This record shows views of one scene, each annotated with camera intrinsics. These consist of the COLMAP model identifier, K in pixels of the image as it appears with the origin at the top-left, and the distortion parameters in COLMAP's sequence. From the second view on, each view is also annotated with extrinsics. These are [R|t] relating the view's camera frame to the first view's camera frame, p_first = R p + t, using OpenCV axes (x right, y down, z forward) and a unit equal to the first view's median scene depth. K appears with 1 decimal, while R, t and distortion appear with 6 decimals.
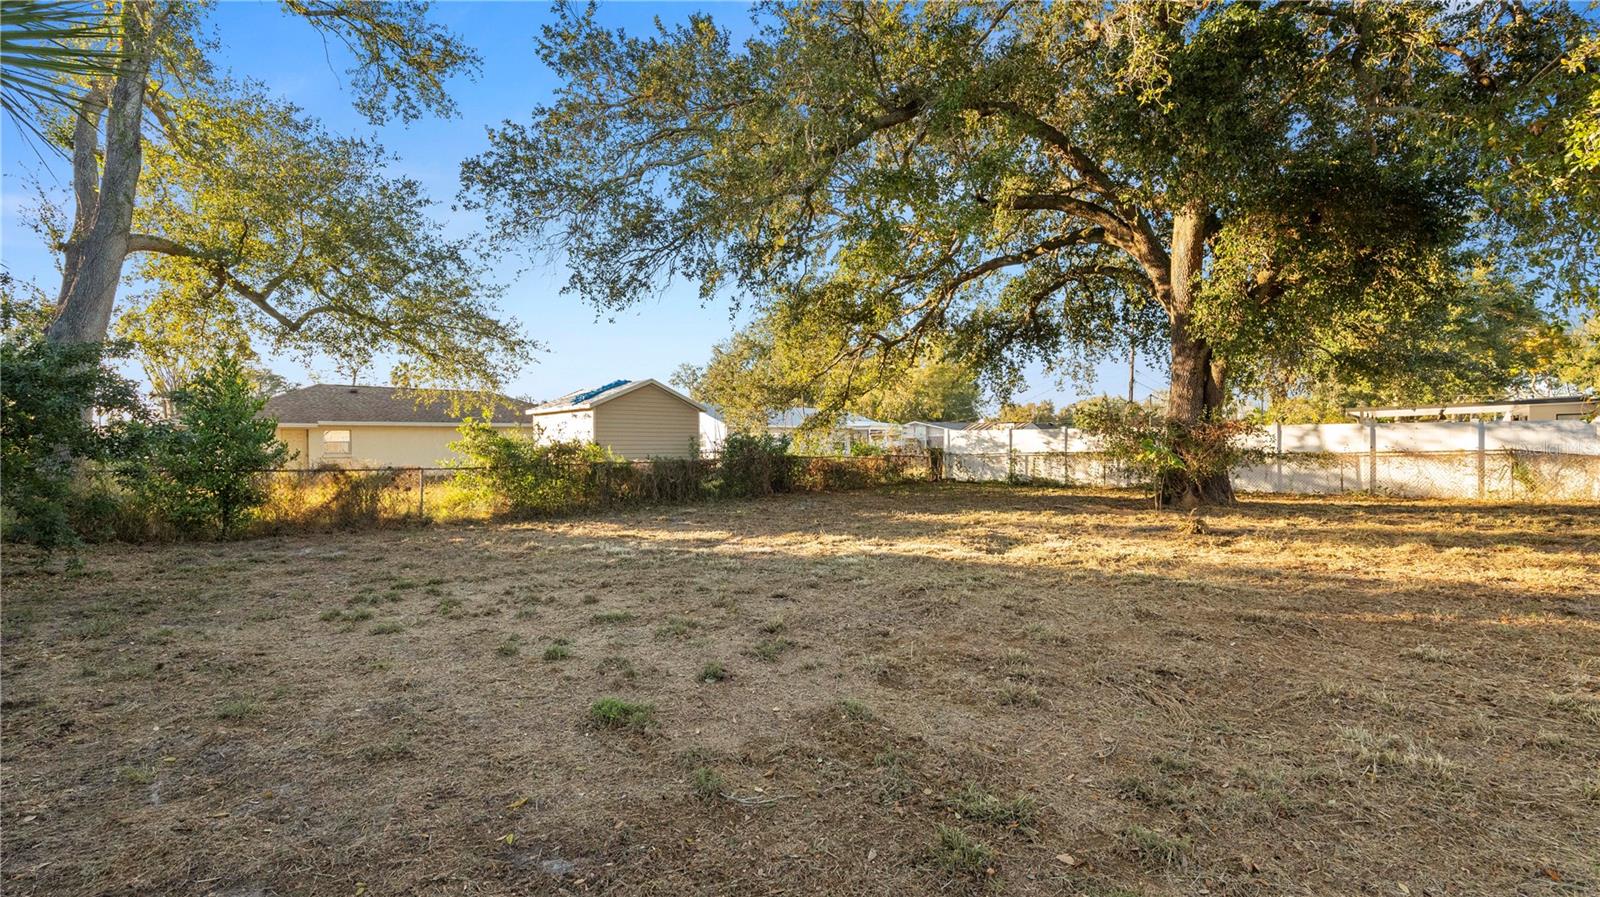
lens RADIAL K [[652.1, 0, 802.0], [0, 652.1, 442.8], [0, 0, 1]] dist [-0.011609, 0.000756]
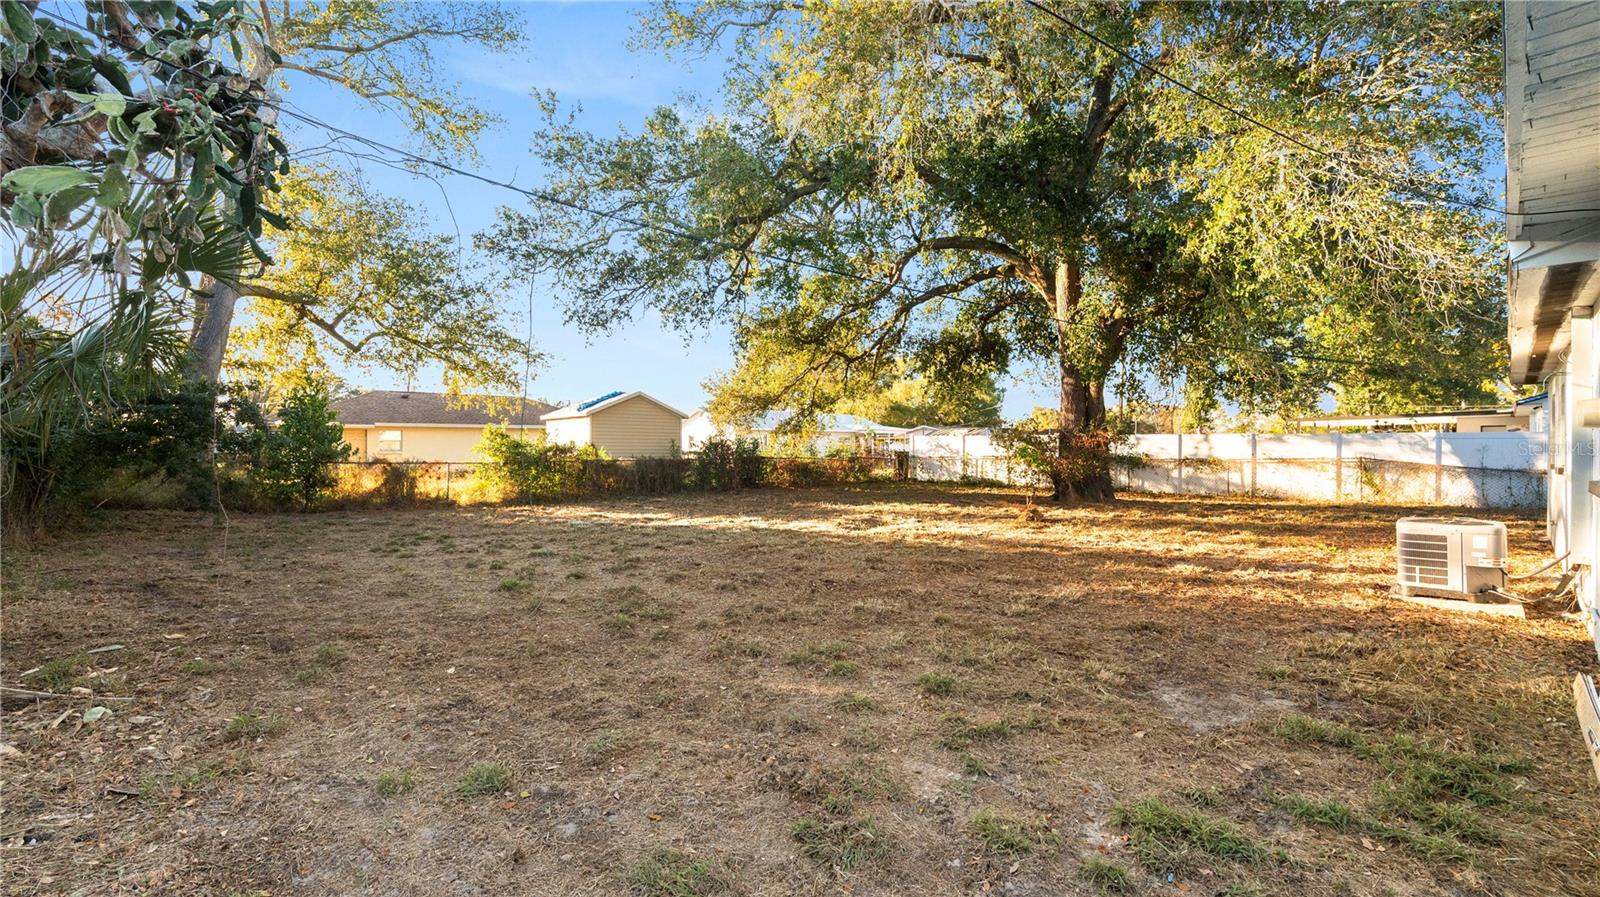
lens RADIAL K [[652.1, 0, 795.2], [0, 652.1, 450.5], [0, 0, 1]] dist [-0.011609, 0.000756]
pose [[0.997339, 0.011109, -0.072049, 0.162418], [-0.010411, 0.999895, 0.010059, -0.004243], [0.072153, -0.009282, 0.997350, -0.201130]]
